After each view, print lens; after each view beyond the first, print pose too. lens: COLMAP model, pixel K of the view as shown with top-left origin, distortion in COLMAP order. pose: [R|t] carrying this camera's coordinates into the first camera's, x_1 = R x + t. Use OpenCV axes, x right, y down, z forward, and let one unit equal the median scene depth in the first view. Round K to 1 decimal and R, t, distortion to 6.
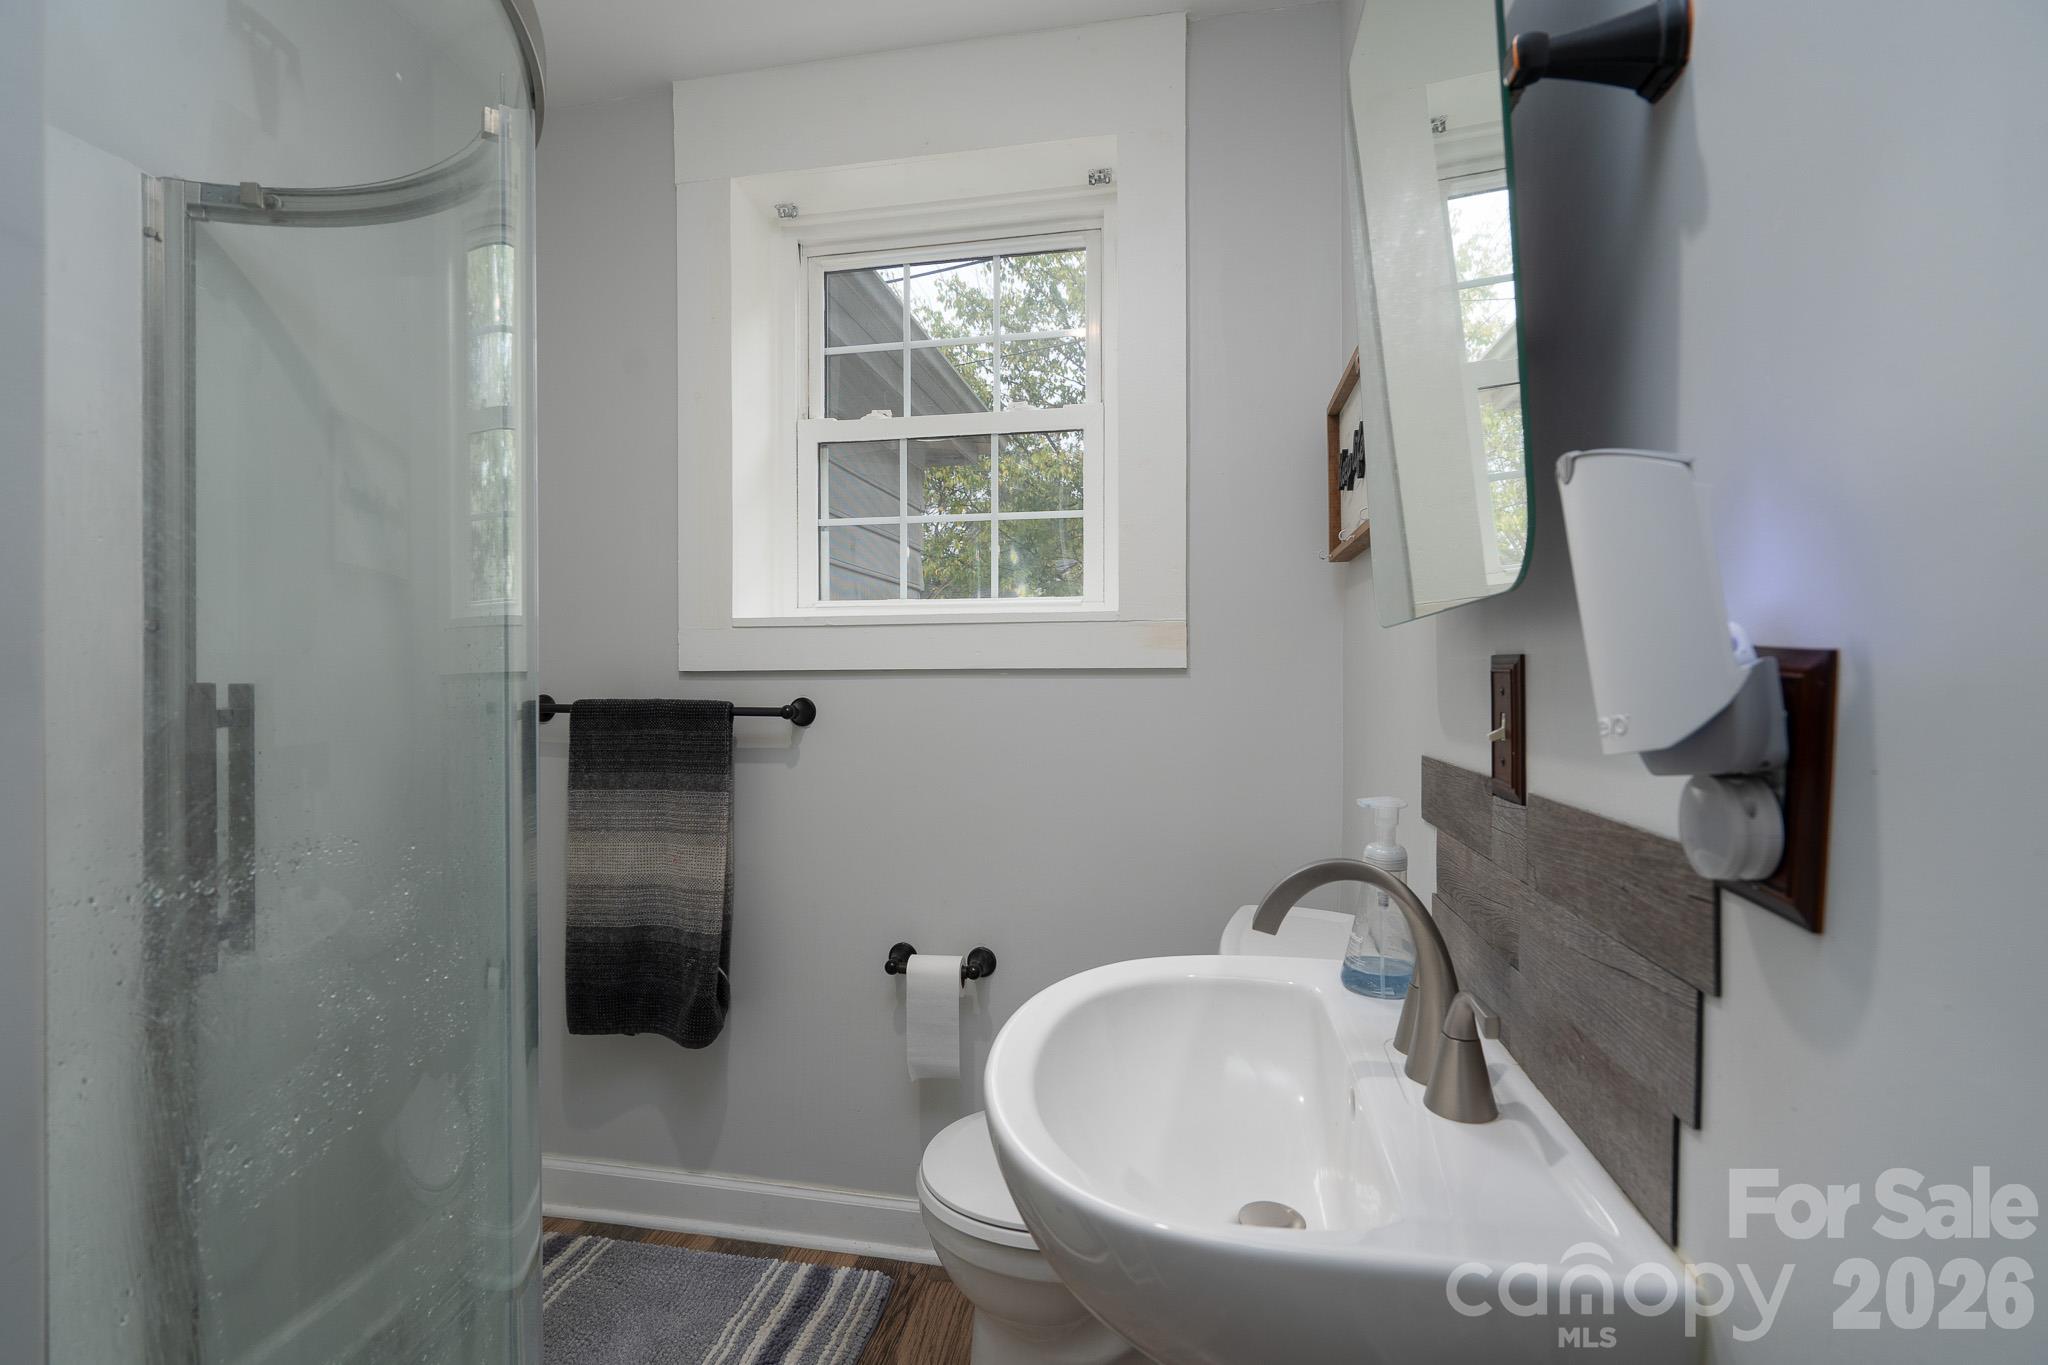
lens RADIAL K [[931.5, 0, 1027.0], [0, 931.5, 691.1], [0, 0, 1]] dist [-0.004196, 0.001676]
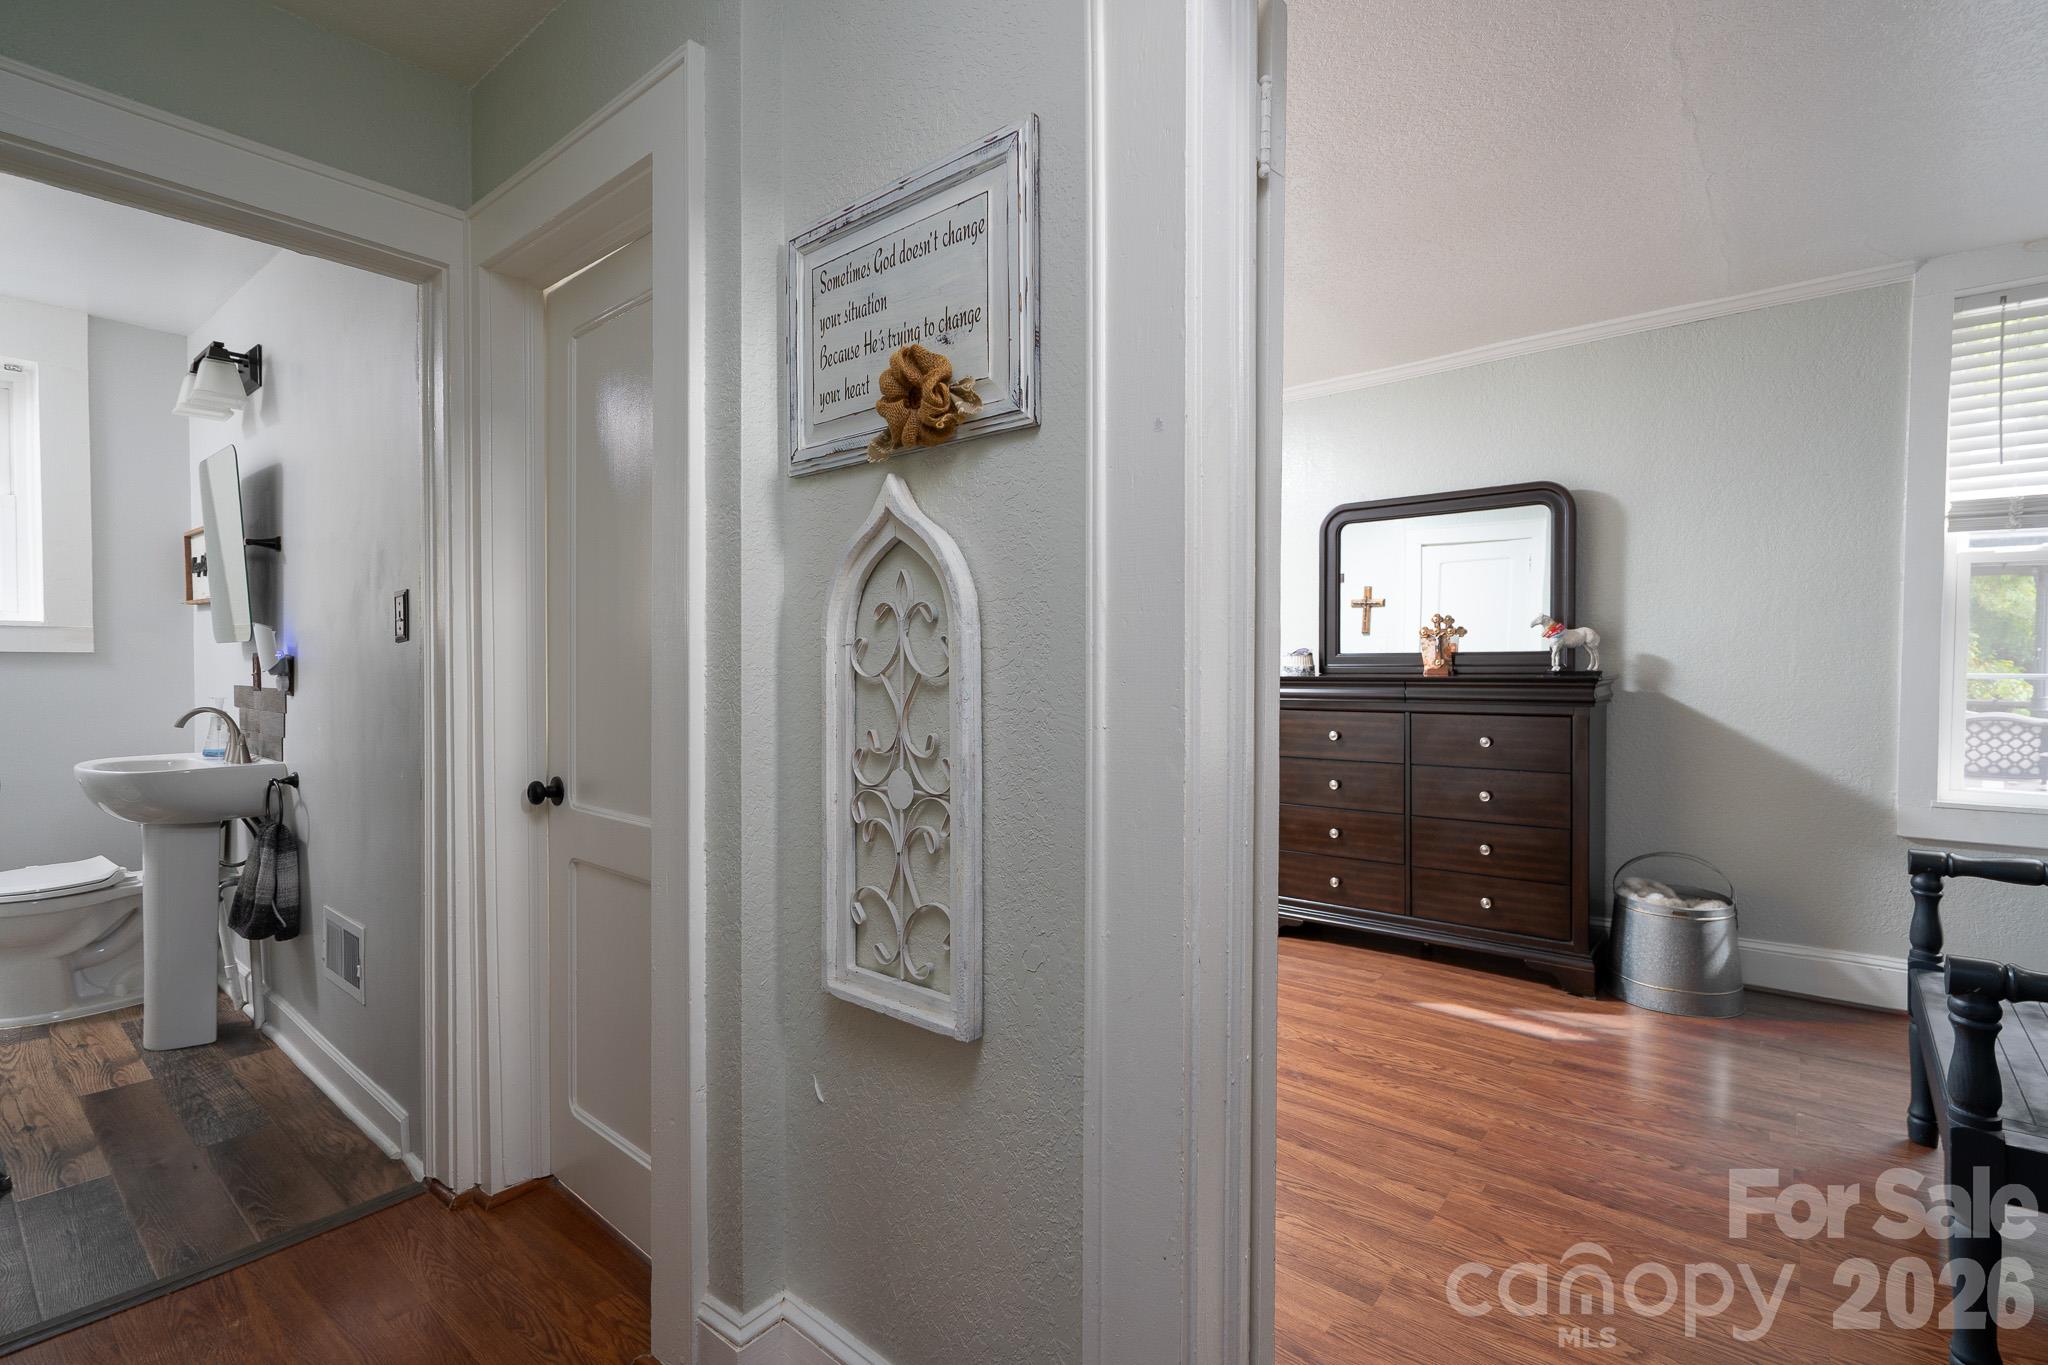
lens RADIAL K [[931.5, 0, 1013.4], [0, 931.5, 692.4], [0, 0, 1]] dist [-0.004196, 0.001676]
pose [[0.481151, -0.017952, 0.876454, -1.247285], [0.000736, 0.999798, 0.020074, 0.045838], [-0.876637, -0.009014, 0.481067, -3.322343]]
